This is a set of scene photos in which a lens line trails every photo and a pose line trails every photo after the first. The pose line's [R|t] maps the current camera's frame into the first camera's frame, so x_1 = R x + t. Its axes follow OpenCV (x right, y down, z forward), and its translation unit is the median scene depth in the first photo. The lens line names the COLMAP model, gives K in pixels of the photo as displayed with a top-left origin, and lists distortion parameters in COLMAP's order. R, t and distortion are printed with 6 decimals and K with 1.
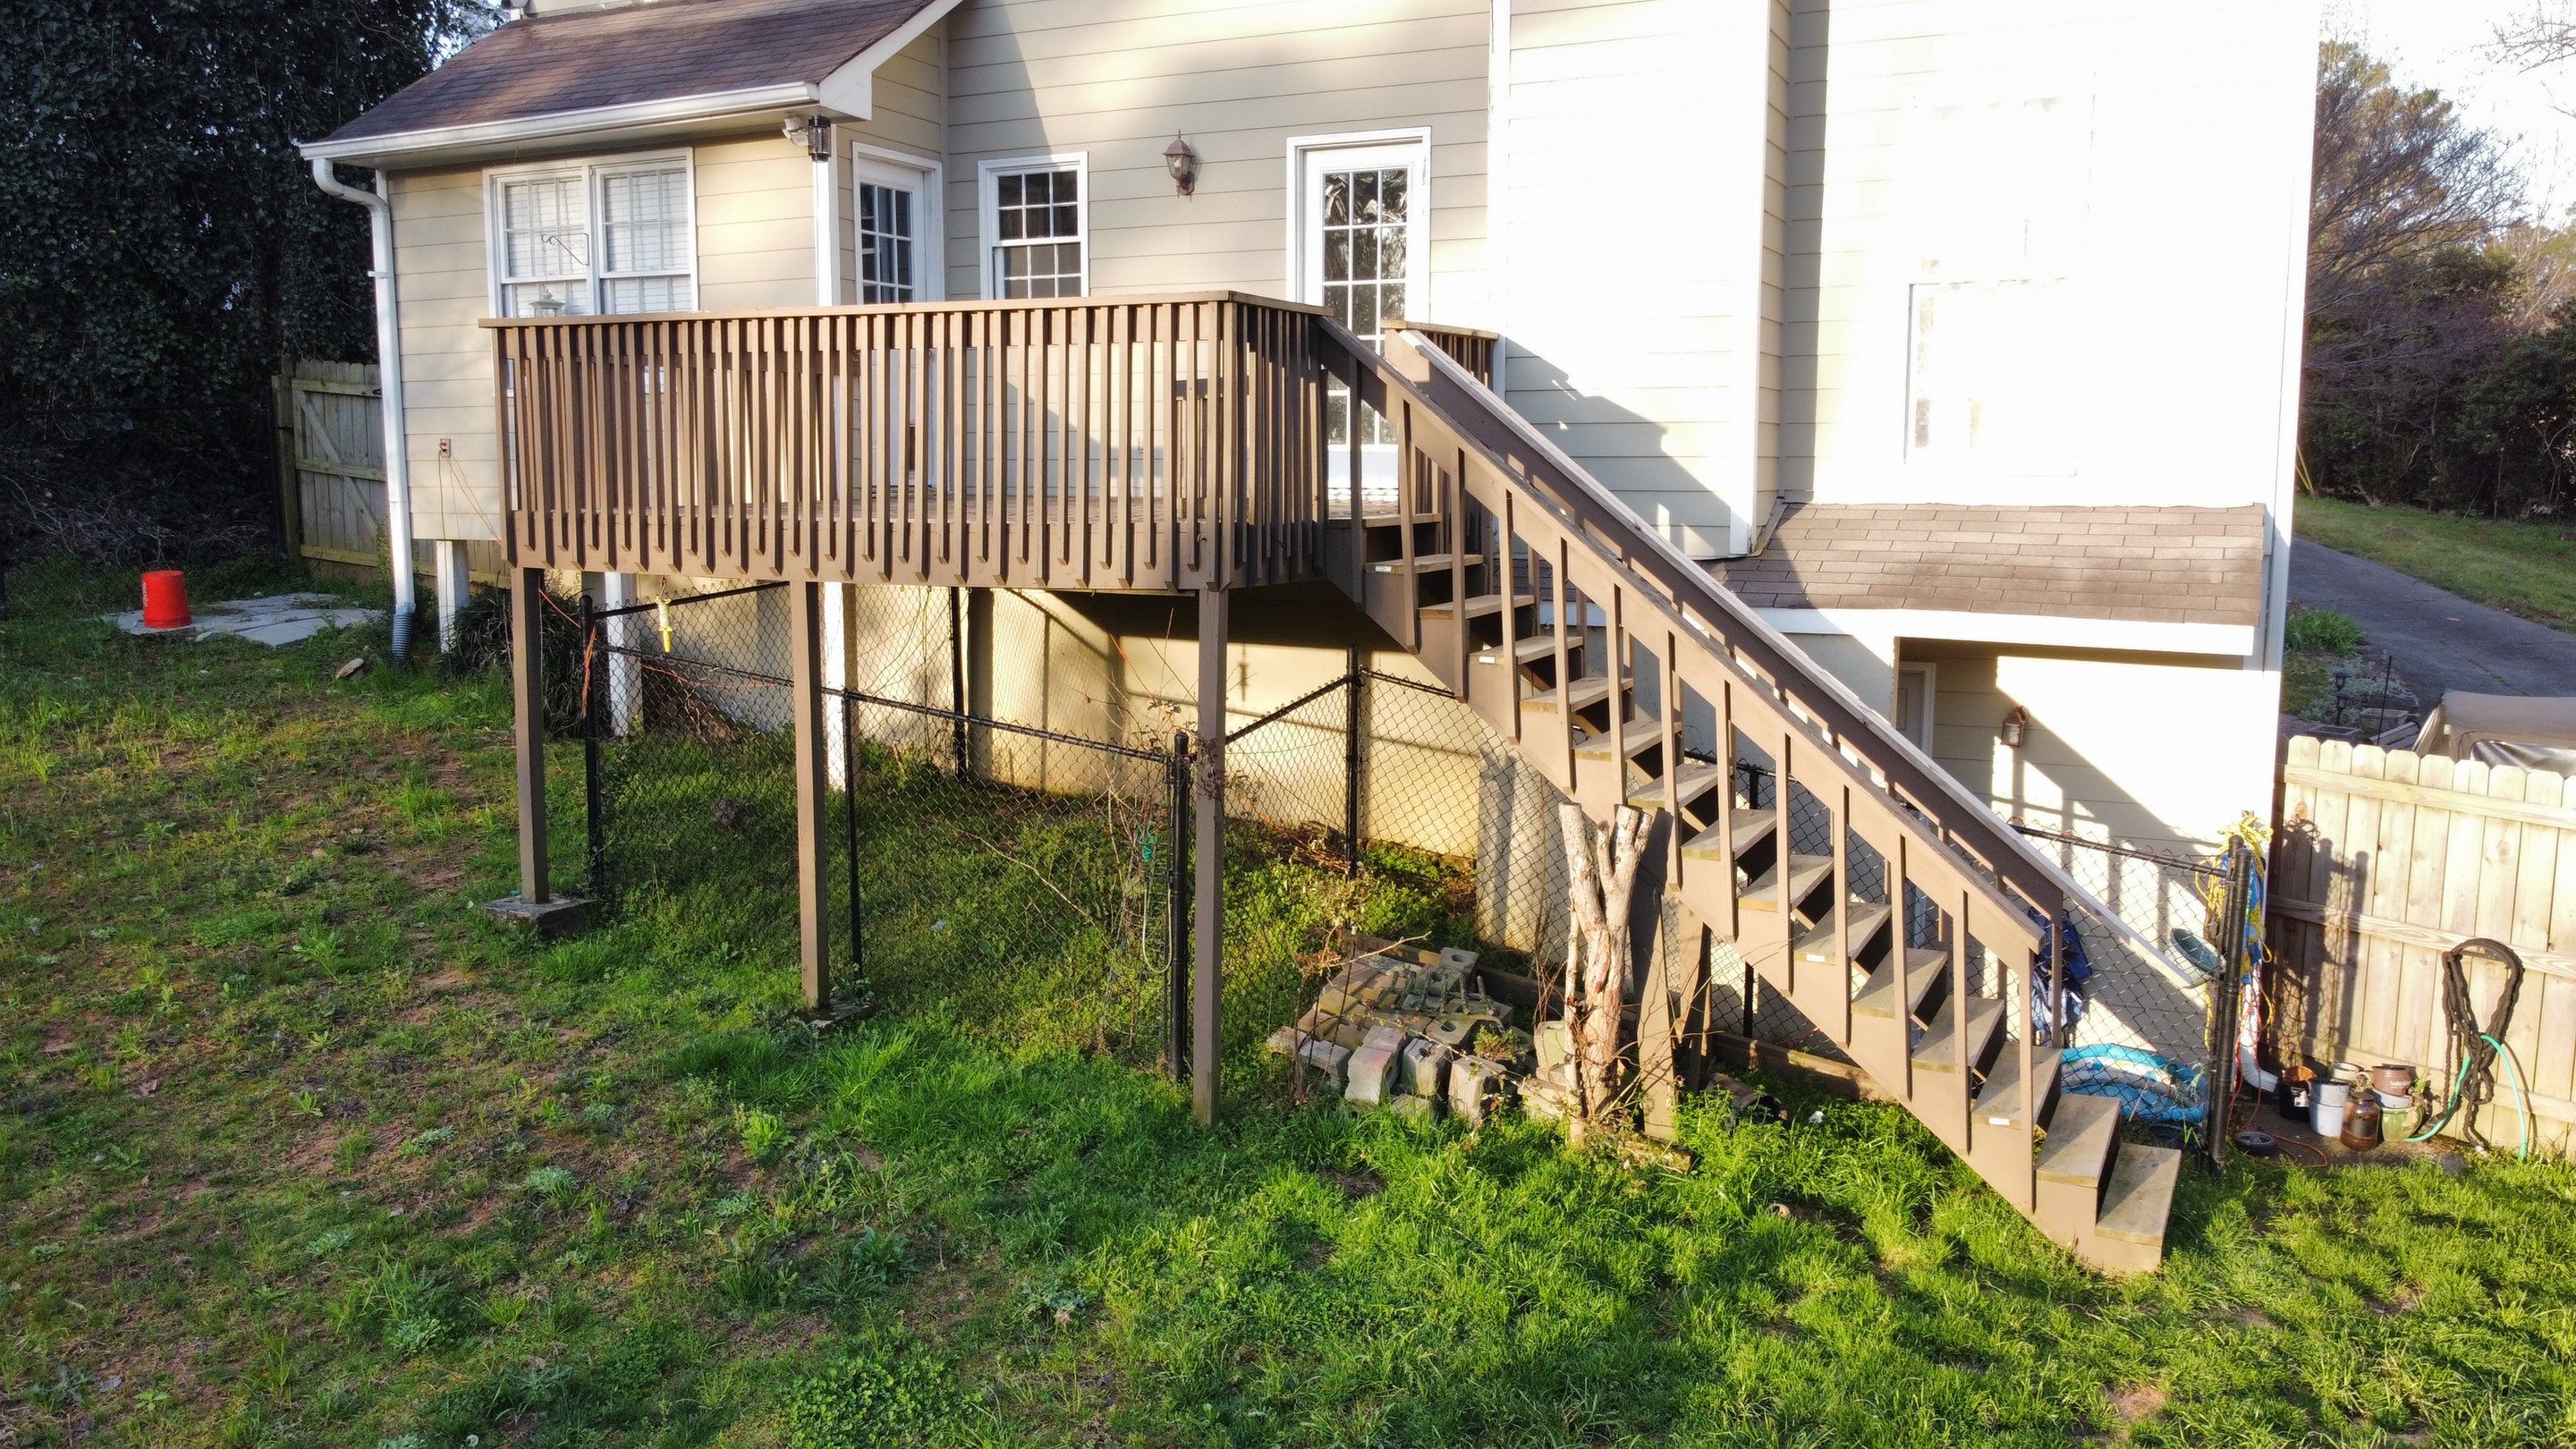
lens RADIAL K [[1960.3, 0, 1290.5], [0, 1960.3, 717.1], [0, 0, 1]] dist [0.007777, -0.014655]
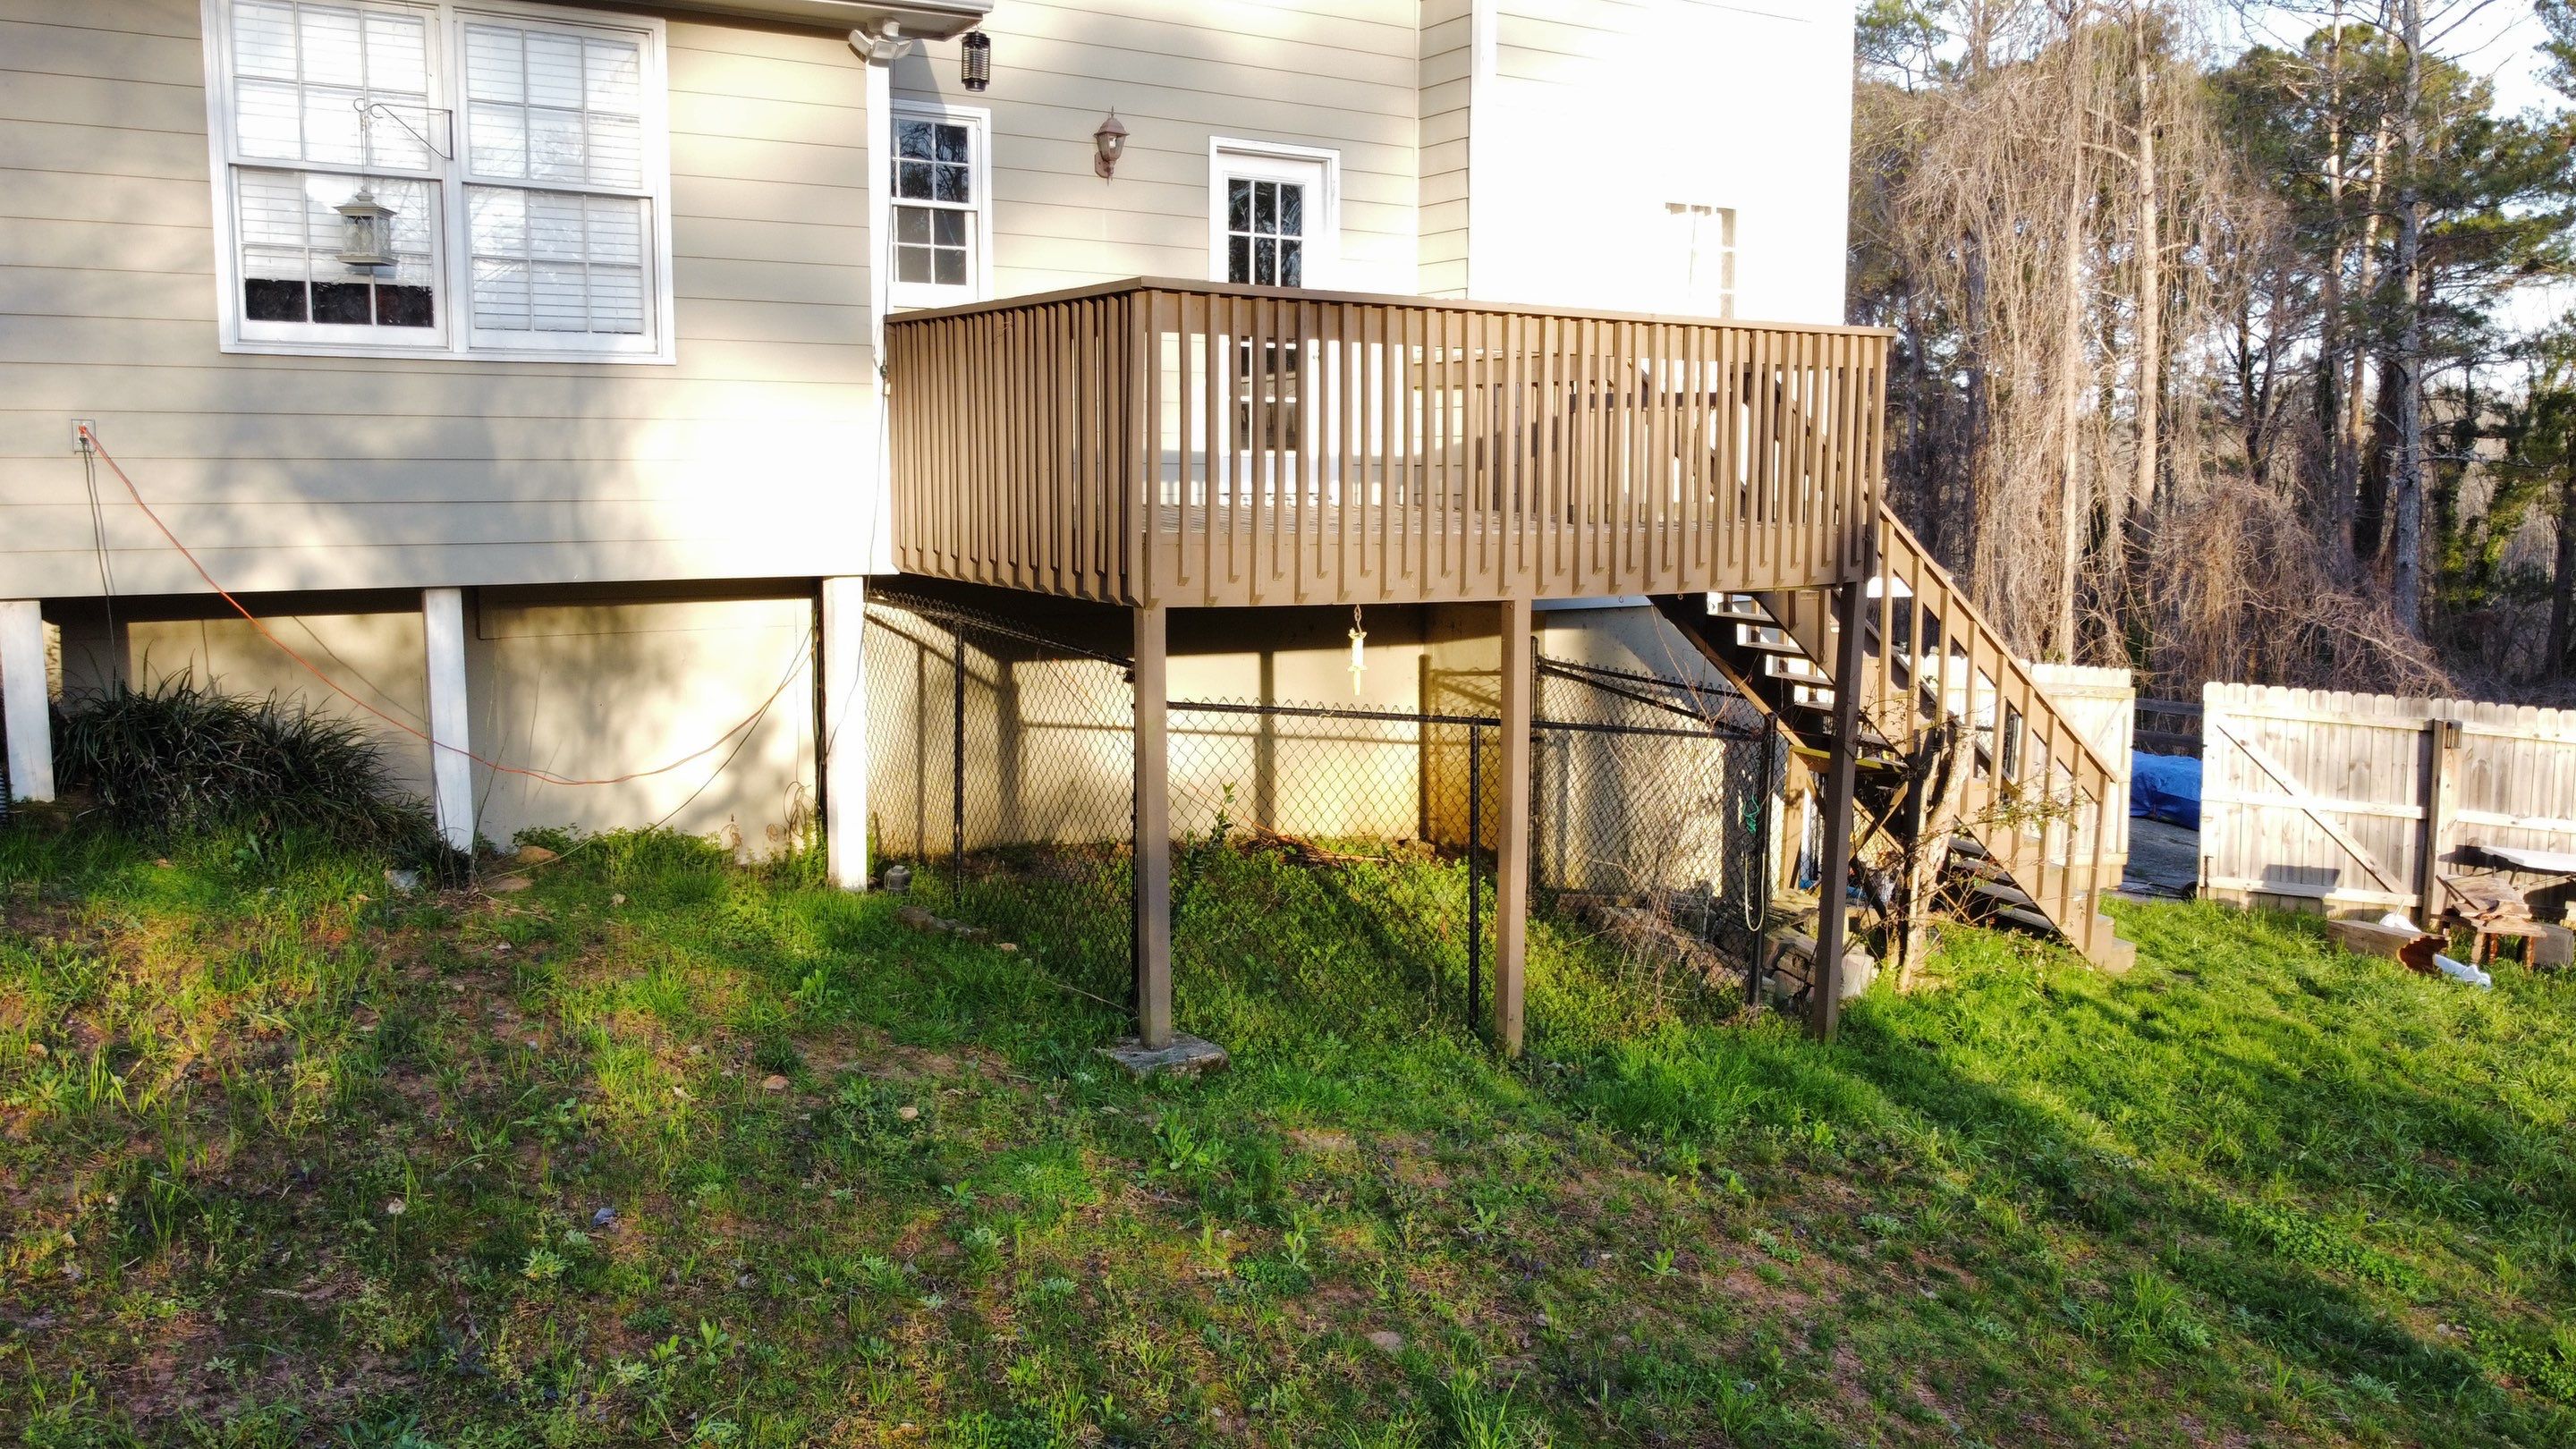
lens RADIAL K [[1960.3, 0, 1293.4], [0, 1960.3, 707.9], [0, 0, 1]] dist [0.007777, -0.014655]
pose [[0.520832, -0.101896, 0.847556, -0.966594], [0.103096, 0.993092, 0.056039, -0.071669], [-0.847411, 0.058193, 0.527739, 0.534657]]
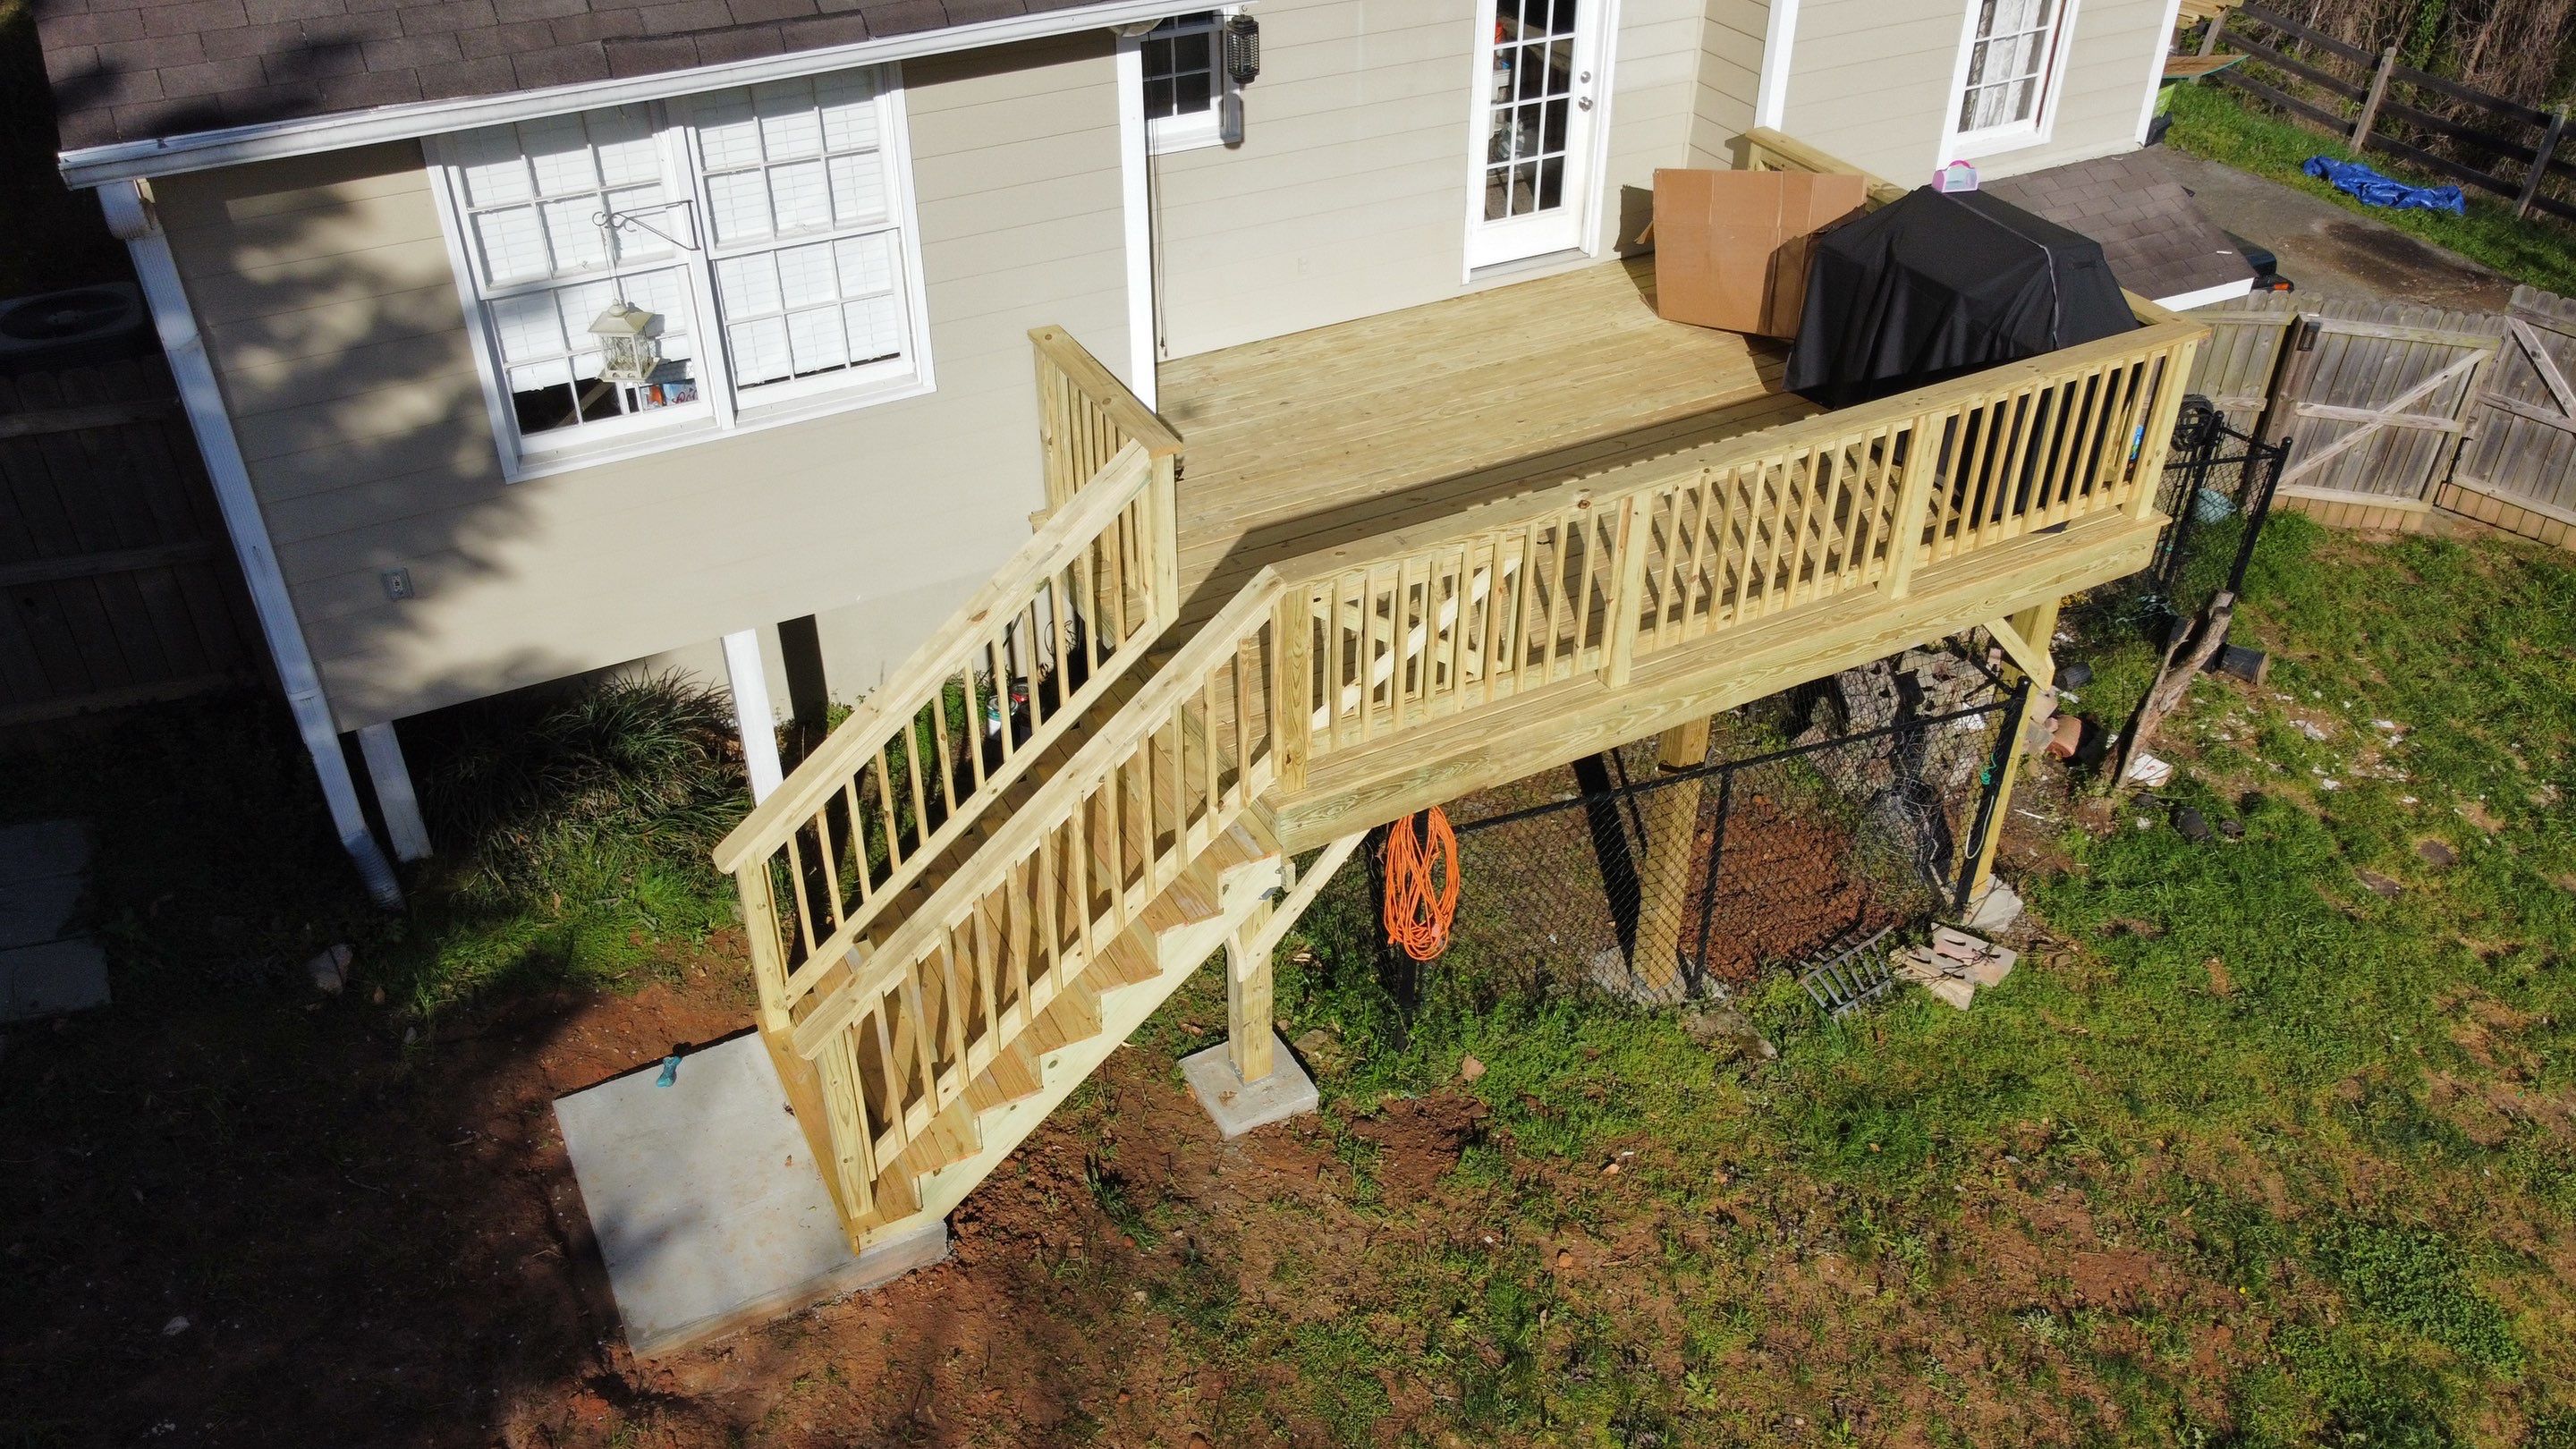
lens RADIAL K [[1960.3, 0, 1305.0], [0, 1960.3, 706.5], [0, 0, 1]] dist [0.007777, -0.014655]
pose [[0.589849, -0.458531, 0.664701, -0.886884], [0.094988, 0.856829, 0.506775, -0.493559], [-0.801907, -0.235782, 0.548955, 0.593889]]
